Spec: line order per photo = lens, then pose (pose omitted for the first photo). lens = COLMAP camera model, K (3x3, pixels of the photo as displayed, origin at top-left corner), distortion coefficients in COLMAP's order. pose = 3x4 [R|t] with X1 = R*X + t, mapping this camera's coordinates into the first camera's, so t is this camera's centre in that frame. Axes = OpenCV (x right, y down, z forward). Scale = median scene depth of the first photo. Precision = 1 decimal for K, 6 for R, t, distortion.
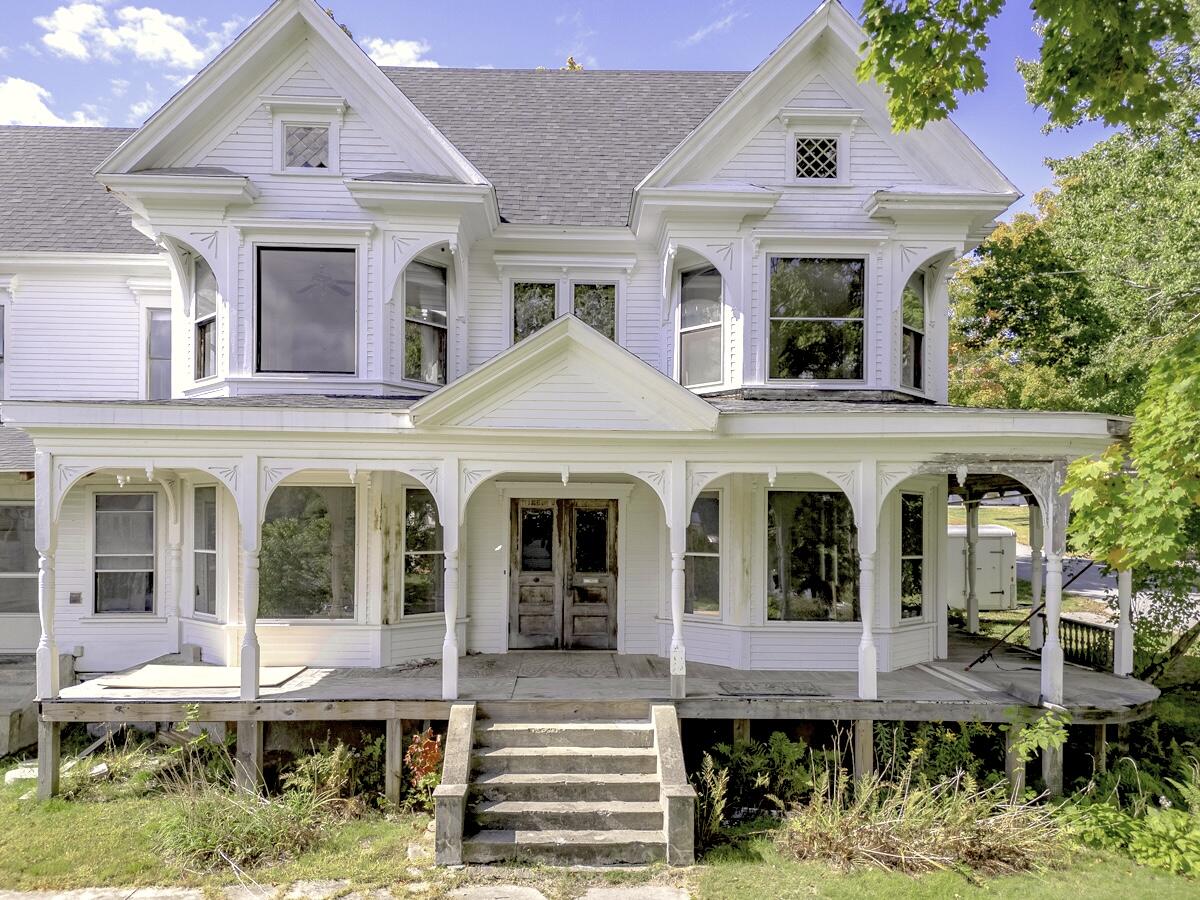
lens RADIAL K [[892.6, 0, 600.9], [0, 892.6, 506.5], [0, 0, 1]] dist [0.069812, -0.000681]
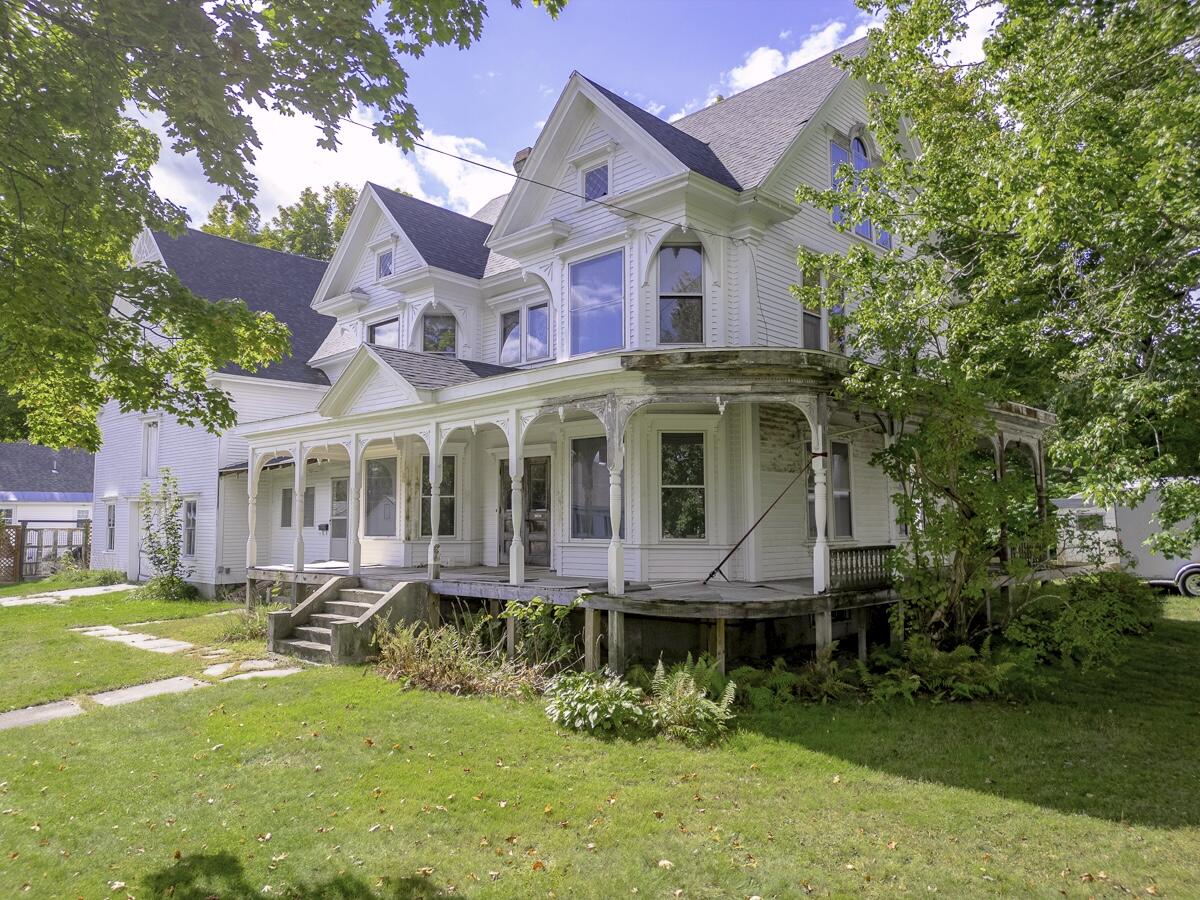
lens RADIAL K [[843.5, 0, 607.1], [0, 843.5, 446.7], [0, 0, 1]] dist [0.065184, -0.050652]
pose [[0.709083, -0.072888, -0.701348, 1.074492], [0.018960, 0.996254, -0.084368, 0.096465], [0.704870, 0.046527, 0.707809, 0.159648]]
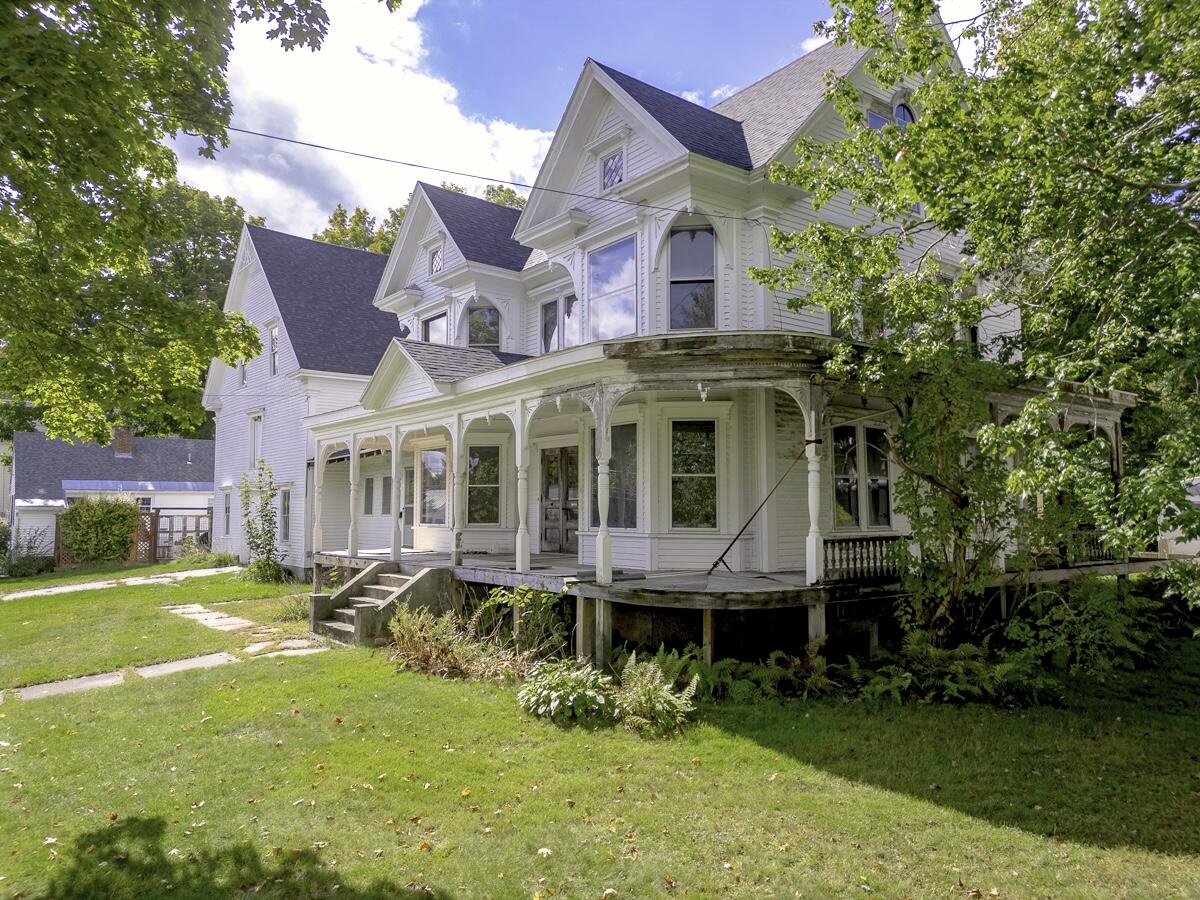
lens RADIAL K [[843.5, 0, 607.1], [0, 843.5, 446.7], [0, 0, 1]] dist [0.065184, -0.050652]
pose [[0.594384, -0.069054, -0.801211, 1.174596], [0.017269, 0.997173, -0.073133, 0.098369], [0.803996, 0.029633, 0.593896, 0.279478]]
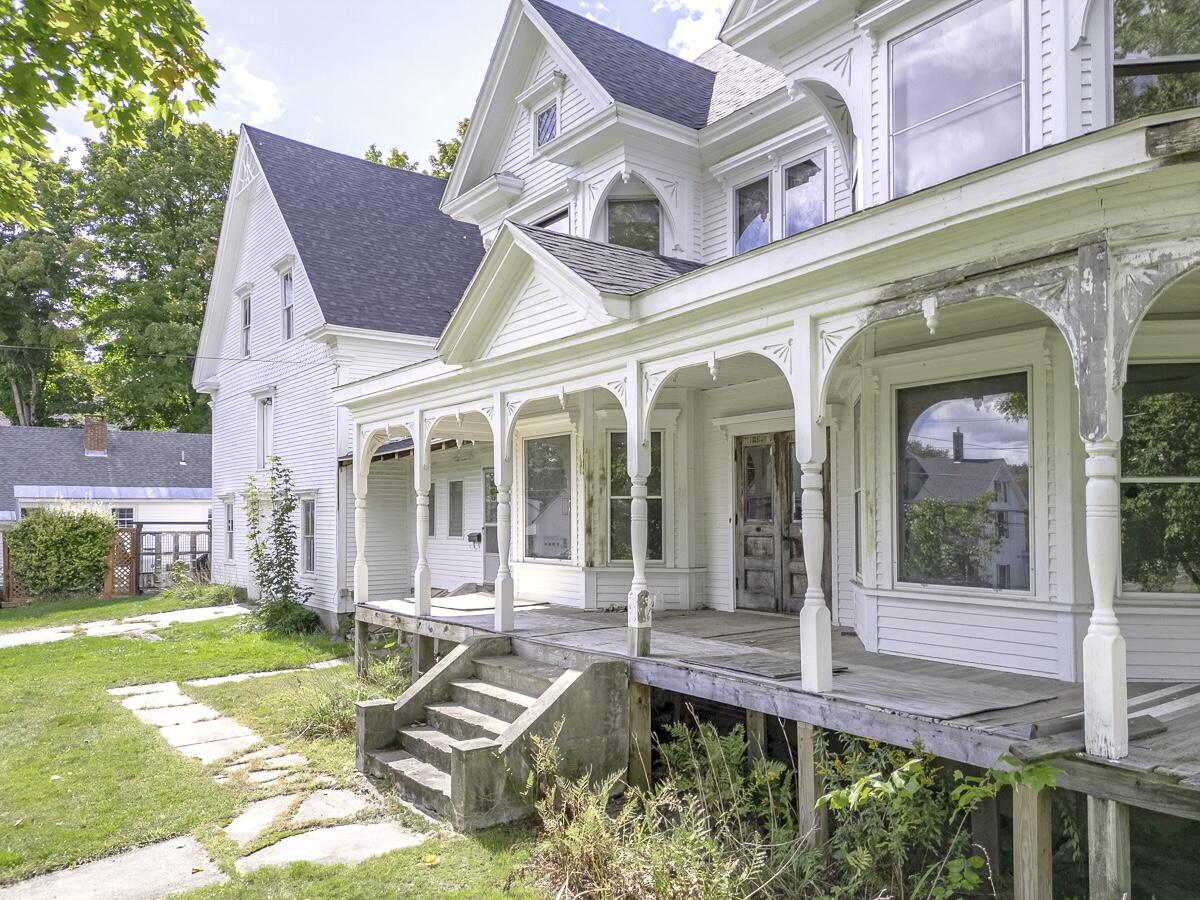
lens RADIAL K [[917.4, 0, 668.4], [0, 917.4, 492.9], [0, 0, 1]] dist [0.050195, -0.007793]
pose [[0.601501, -0.030509, -0.798289, 0.629285], [0.019586, 0.999533, -0.023443, 0.071986], [0.798632, -0.001535, 0.601818, 0.436598]]
